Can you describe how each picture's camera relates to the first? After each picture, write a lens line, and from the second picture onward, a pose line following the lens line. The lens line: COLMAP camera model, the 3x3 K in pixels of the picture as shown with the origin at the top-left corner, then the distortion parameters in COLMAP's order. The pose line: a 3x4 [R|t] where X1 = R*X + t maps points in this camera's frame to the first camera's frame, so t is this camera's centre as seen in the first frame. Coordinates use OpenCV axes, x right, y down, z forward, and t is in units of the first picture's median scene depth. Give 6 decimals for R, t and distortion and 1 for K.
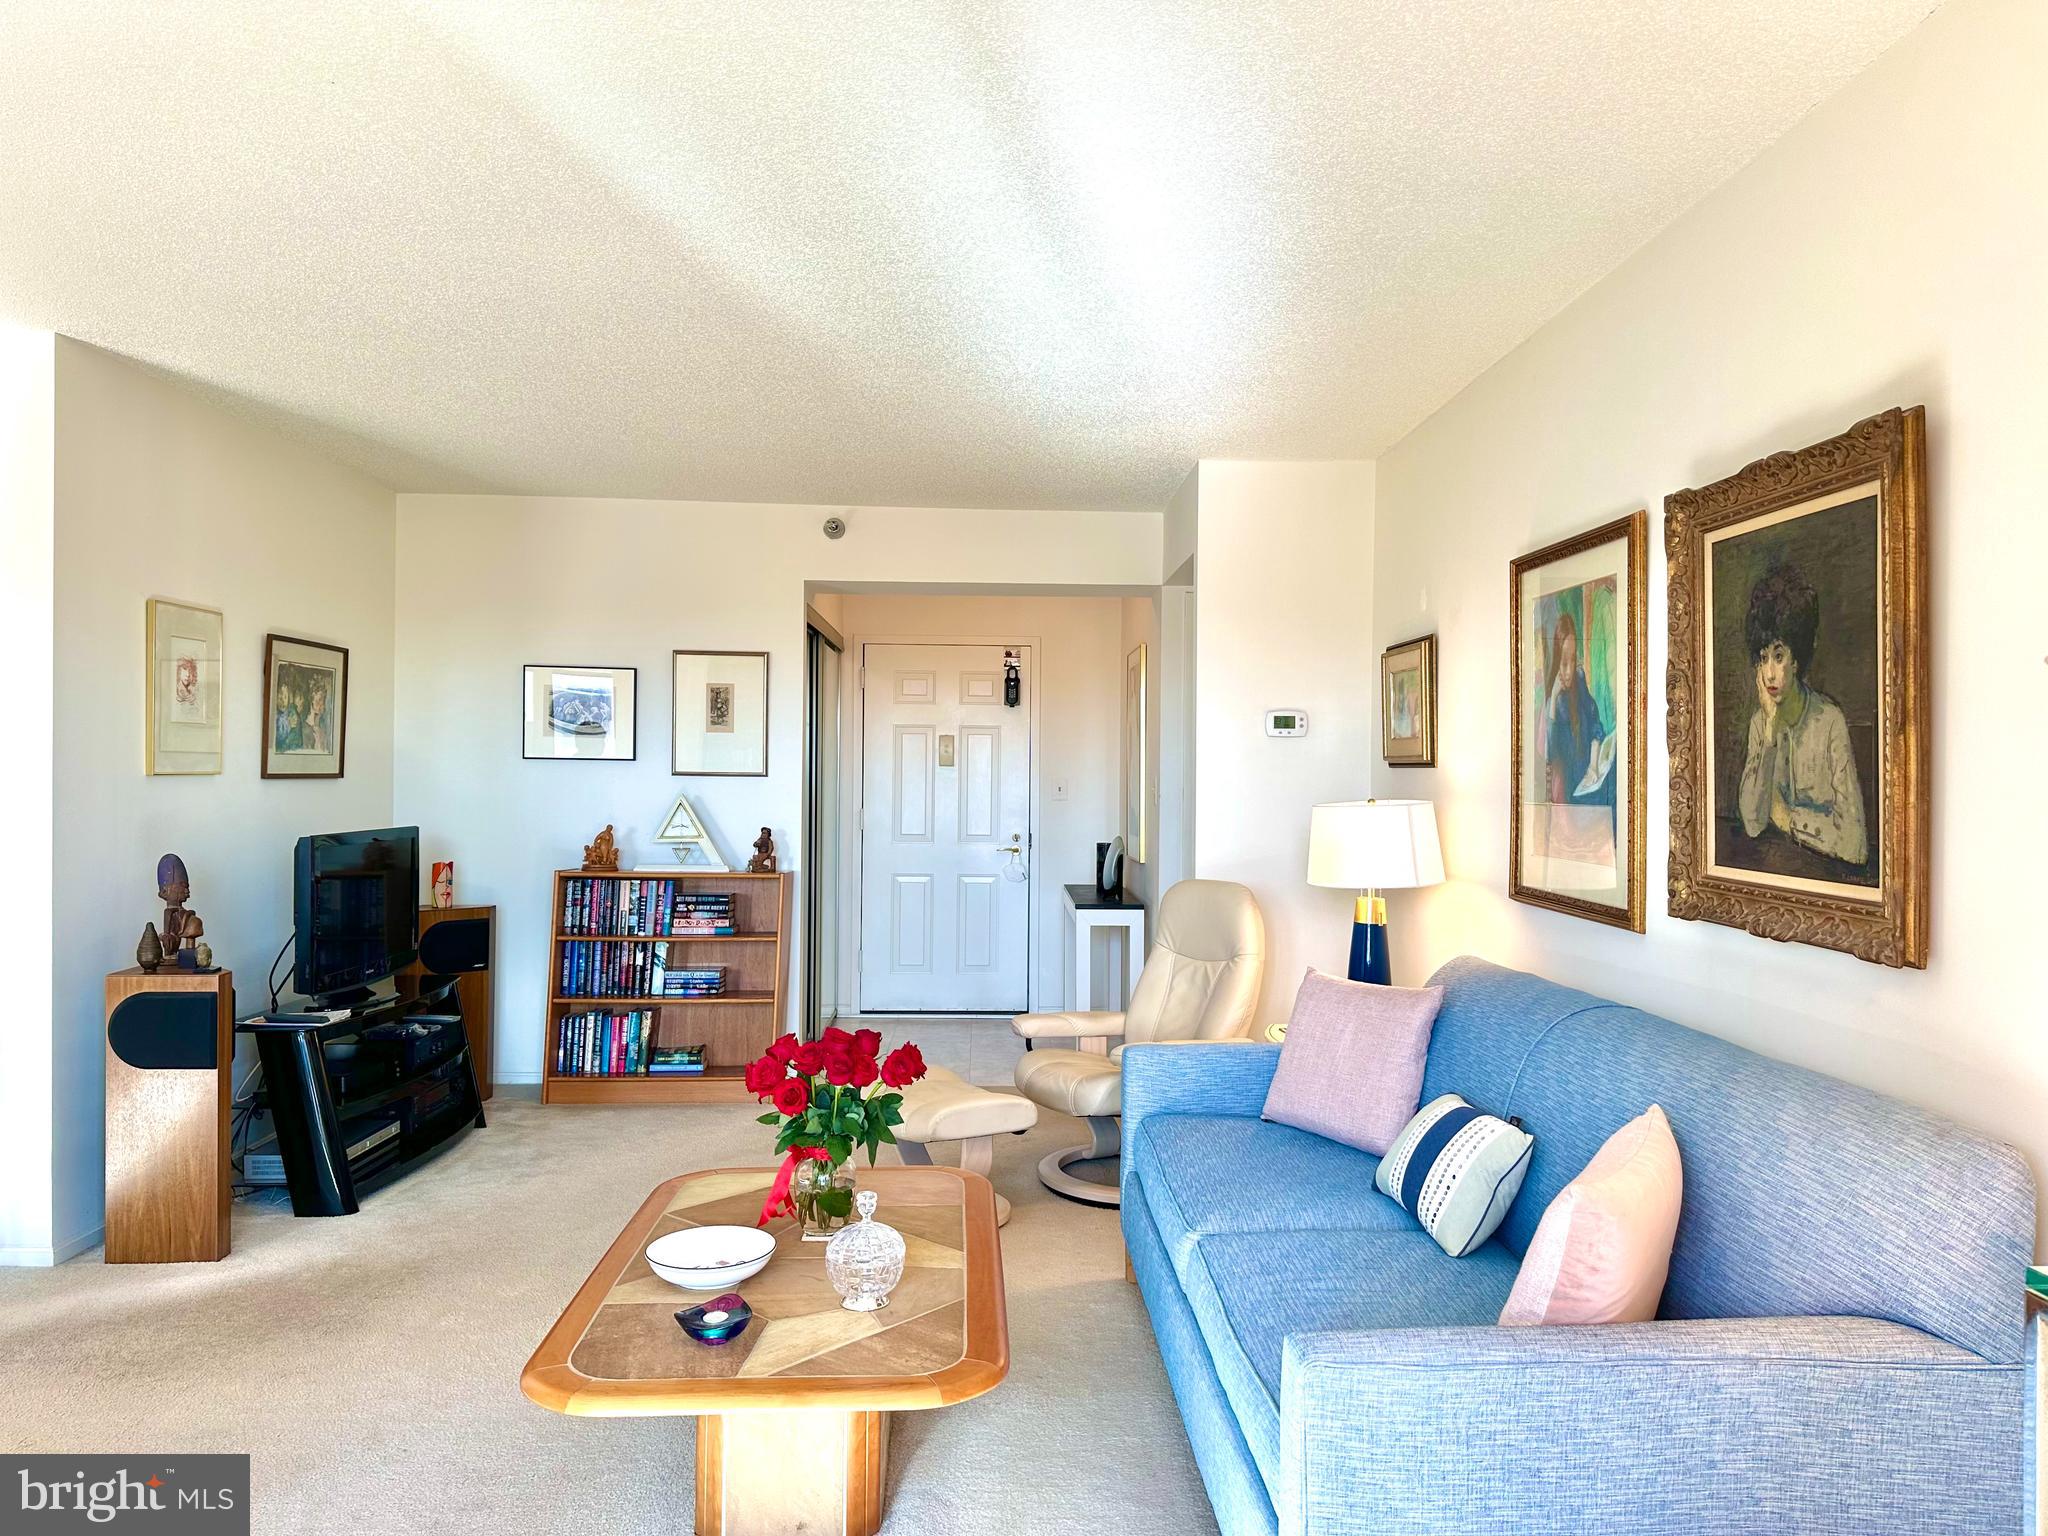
lens RADIAL K [[1447.2, 0, 1029.7], [0, 1447.2, 768.9], [0, 0, 1]] dist [0.122635, -0.219701]
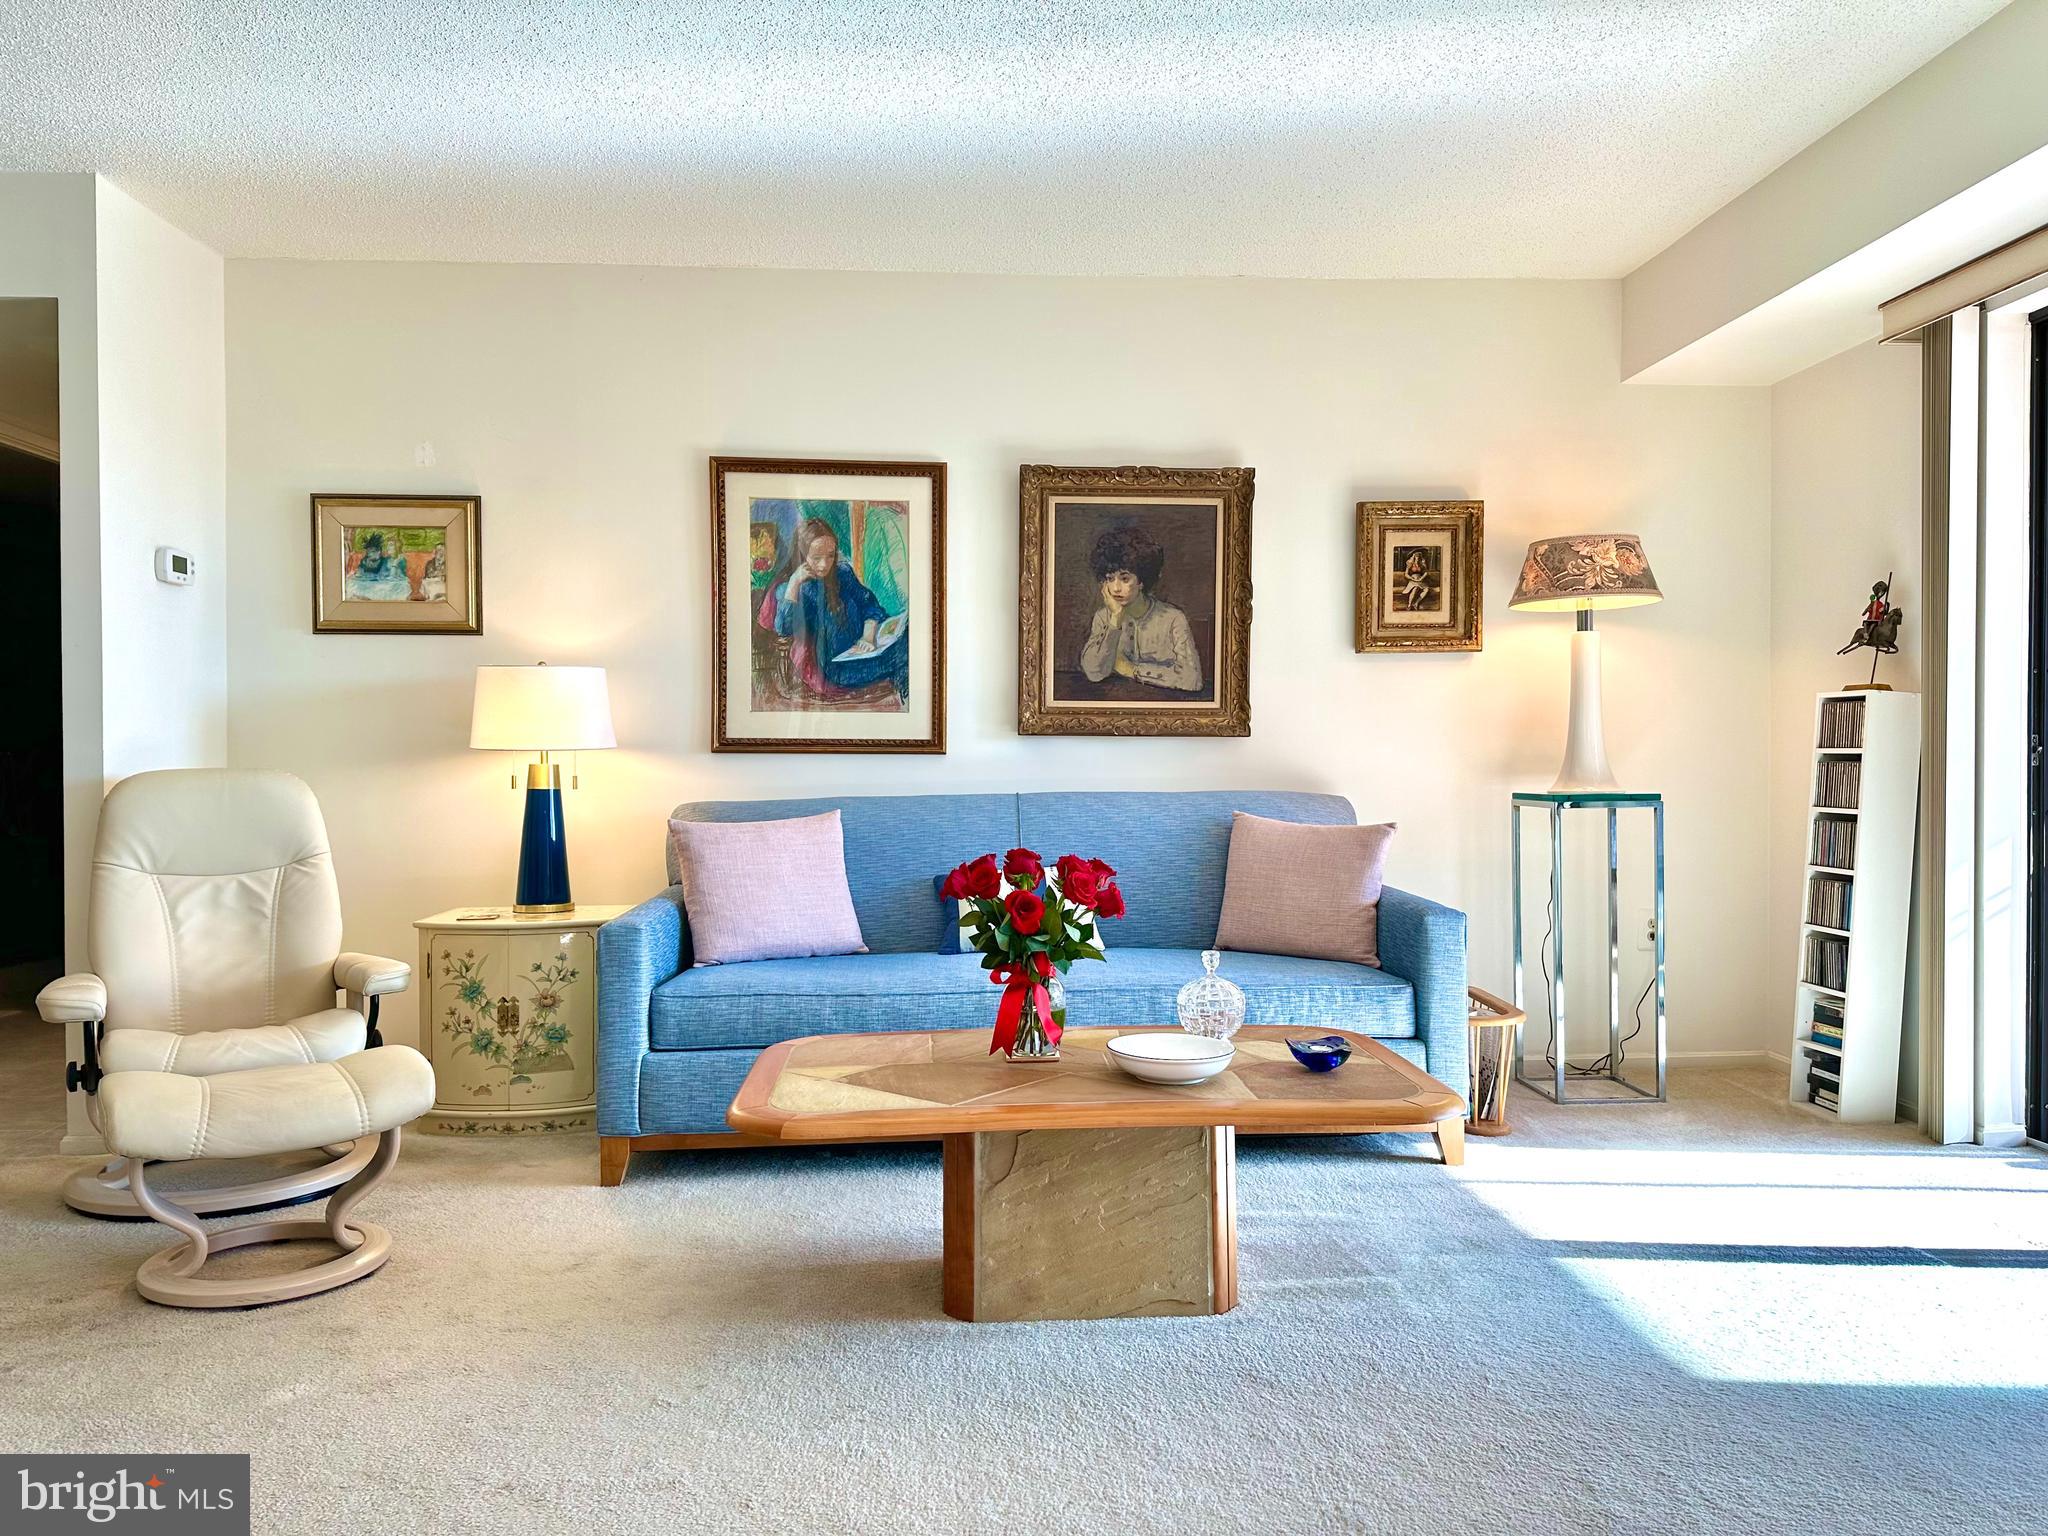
lens RADIAL K [[1447.2, 0, 1029.7], [0, 1447.2, 768.9], [0, 0, 1]] dist [0.122635, -0.219701]
pose [[-0.009921, -0.007928, 0.999919, -1.245718], [-0.003257, 0.999964, 0.007896, 0.139843], [-0.999945, -0.003178, -0.009946, 1.125161]]
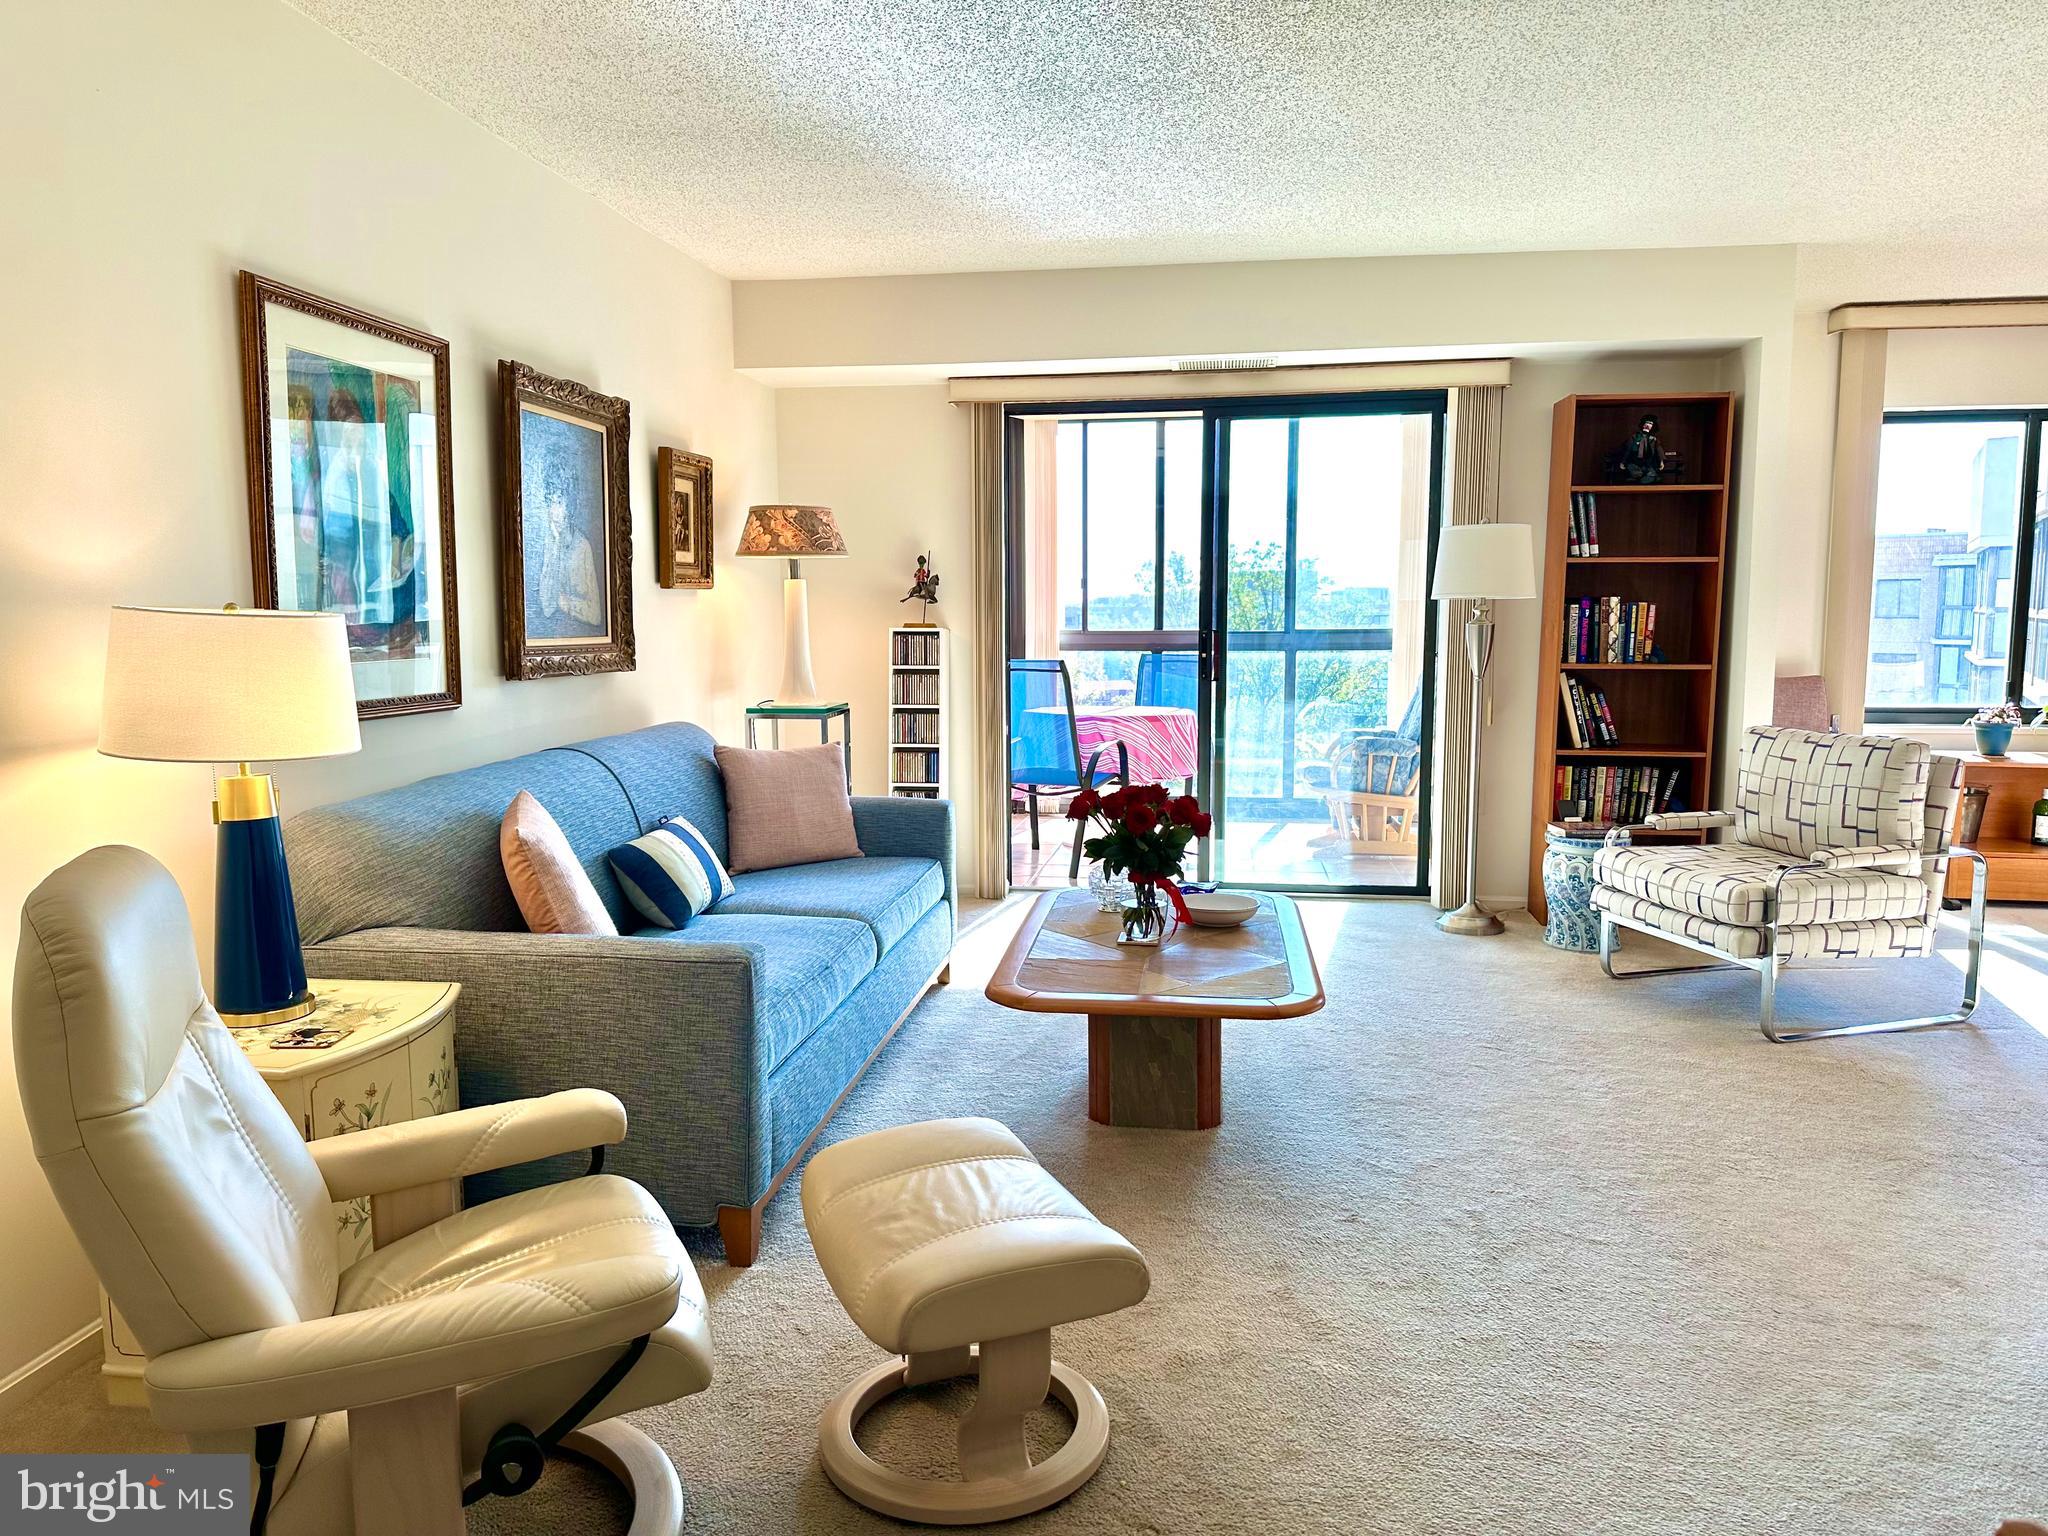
lens RADIAL K [[1447.2, 0, 1029.7], [0, 1447.2, 768.9], [0, 0, 1]] dist [0.122635, -0.219701]
pose [[-0.985588, -0.021327, 0.167813, -0.284414], [-0.002746, 0.993907, 0.110185, 0.035524], [-0.169141, 0.108136, -0.979642, 2.525035]]
